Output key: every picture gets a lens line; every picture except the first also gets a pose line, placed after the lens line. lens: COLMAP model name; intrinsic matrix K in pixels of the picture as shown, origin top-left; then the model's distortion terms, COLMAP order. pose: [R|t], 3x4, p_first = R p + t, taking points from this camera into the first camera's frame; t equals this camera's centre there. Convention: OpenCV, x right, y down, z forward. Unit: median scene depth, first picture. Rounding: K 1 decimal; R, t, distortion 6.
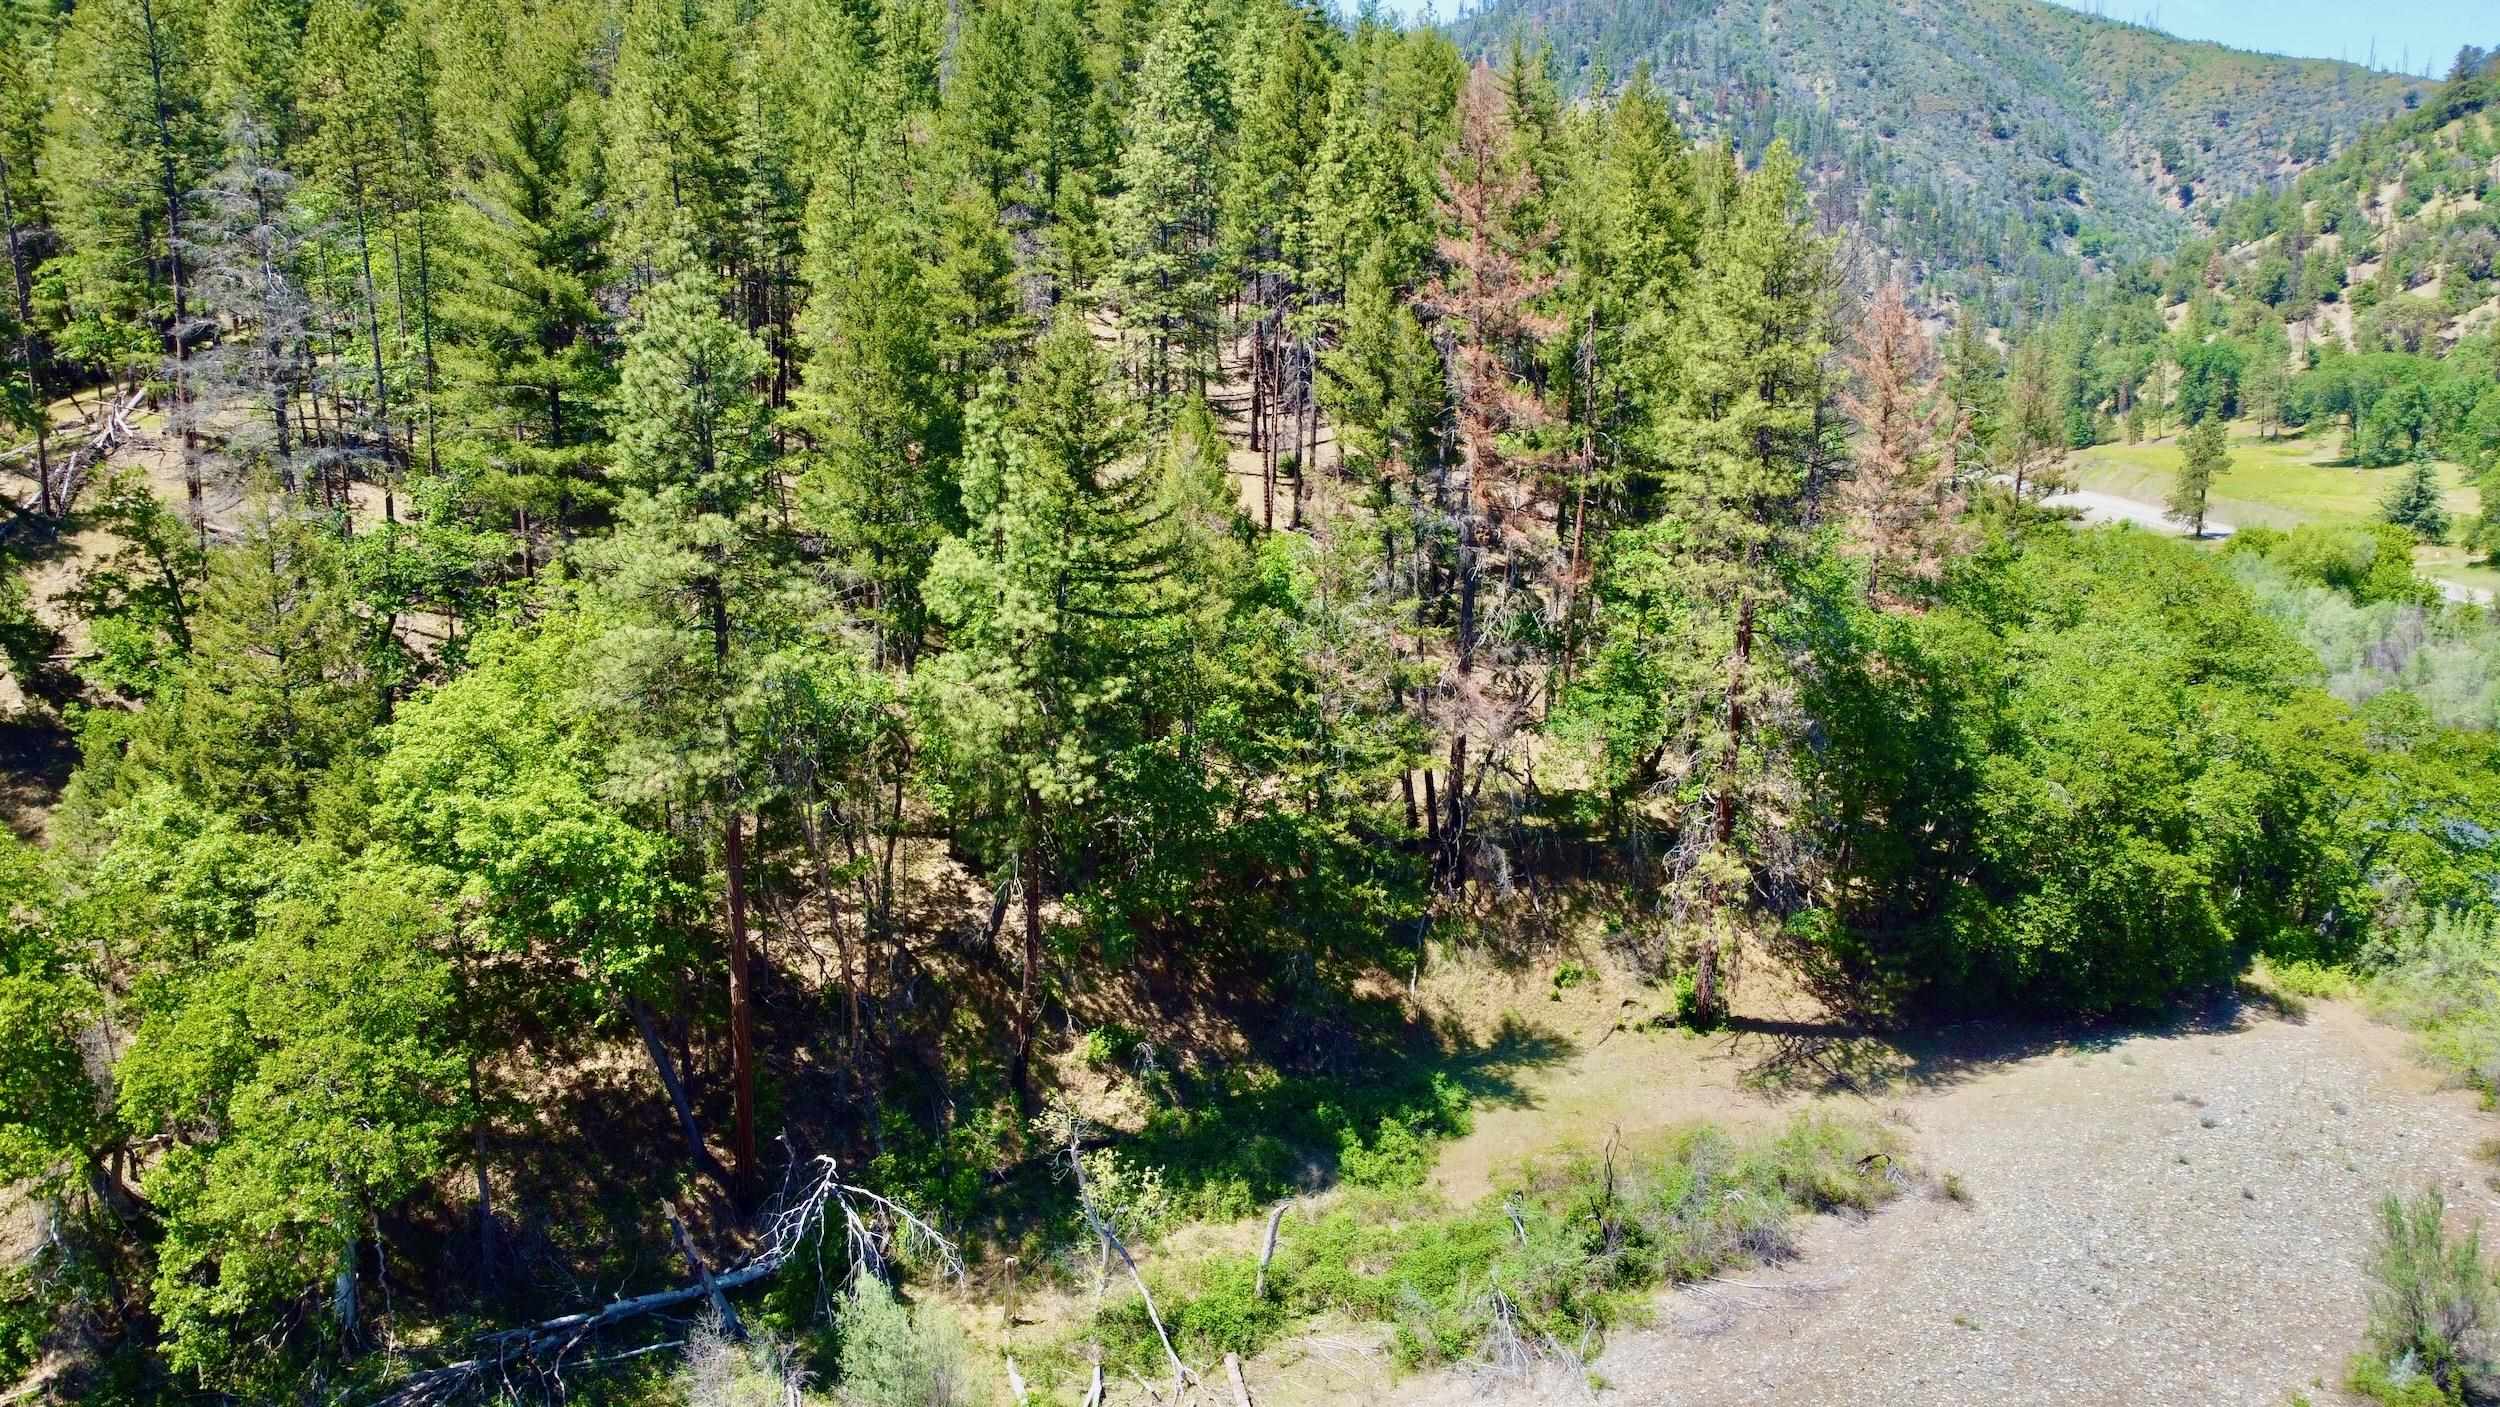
lens RADIAL K [[1887.8, 0, 1251.4], [0, 1887.8, 715.0], [0, 0, 1]] dist [0.007176, -0.009873]
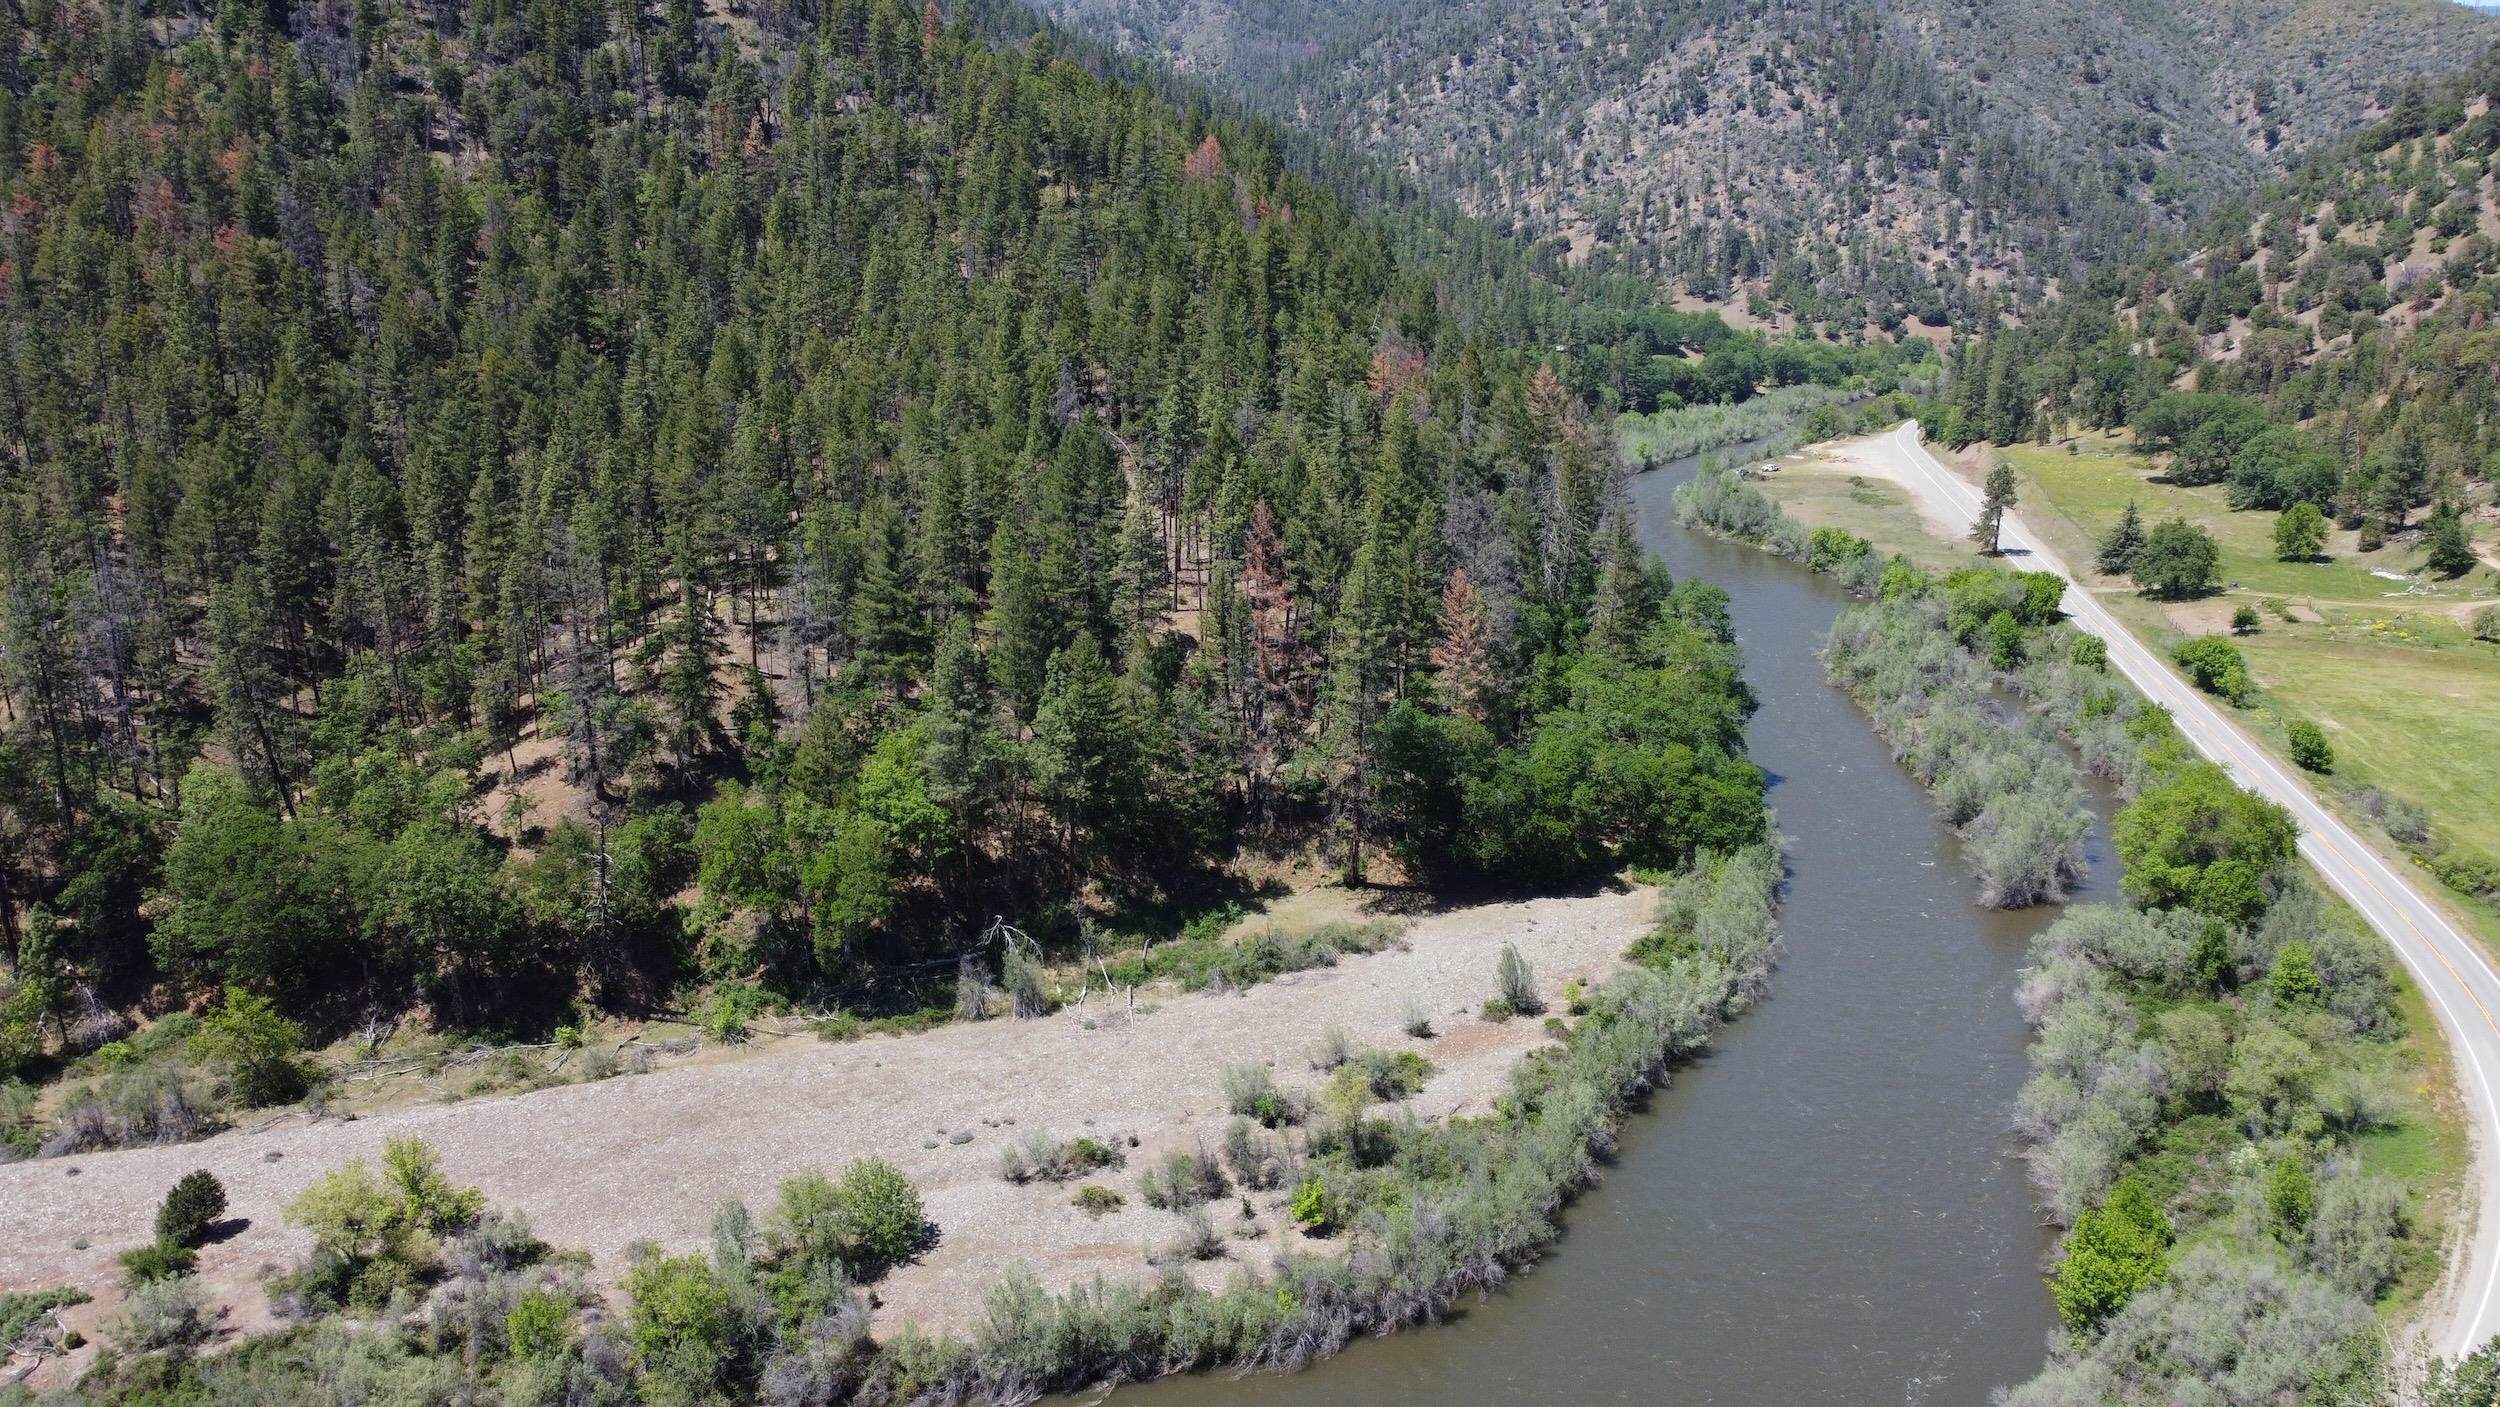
lens RADIAL K [[1888.4, 0, 1252.2], [0, 1888.4, 713.6], [0, 0, 1]] dist [0.009031, -0.012082]
pose [[0.996610, 0.027469, -0.077545, 0.303721], [-0.022171, 0.997413, 0.068374, -0.228253], [0.079223, -0.066423, 0.994641, -1.462208]]
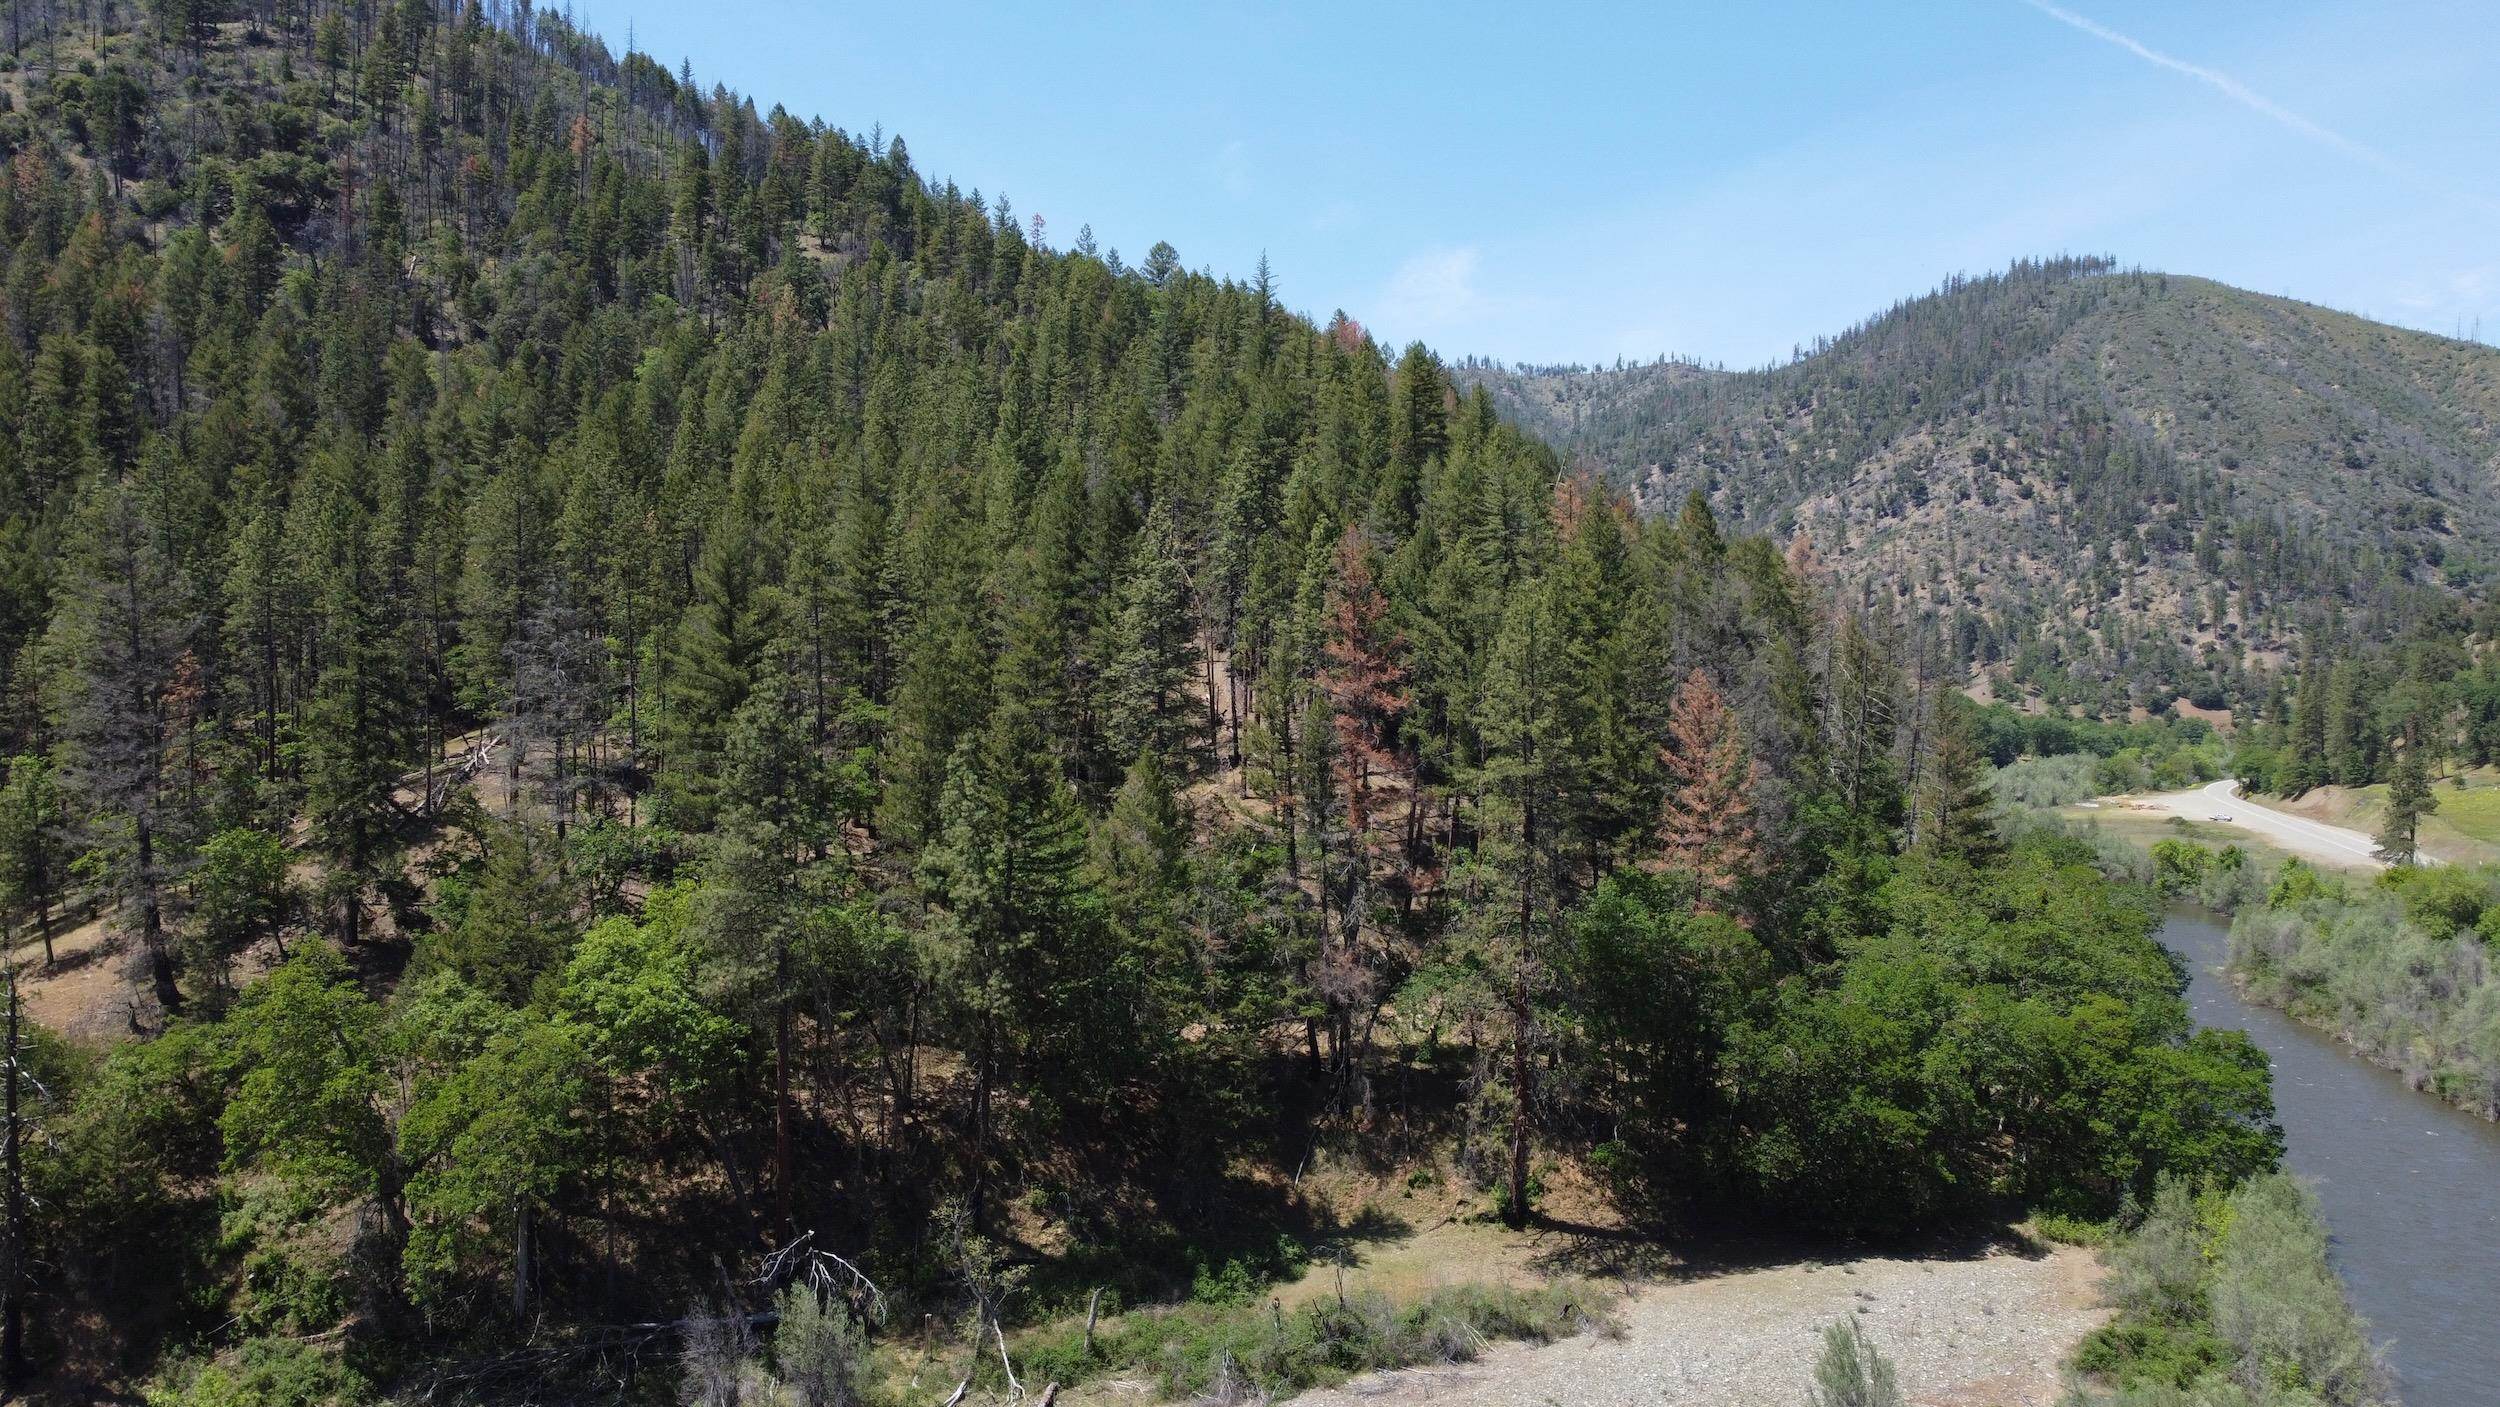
lens RADIAL K [[1889.3, 0, 1250.3], [0, 1889.3, 715.9], [0, 0, 1]] dist [0.007237, -0.011533]
pose [[0.981863, 0.009459, -0.189354, 0.315257], [-0.040909, 0.985797, -0.162882, 0.039310], [0.185124, 0.167674, 0.968305, -0.388483]]
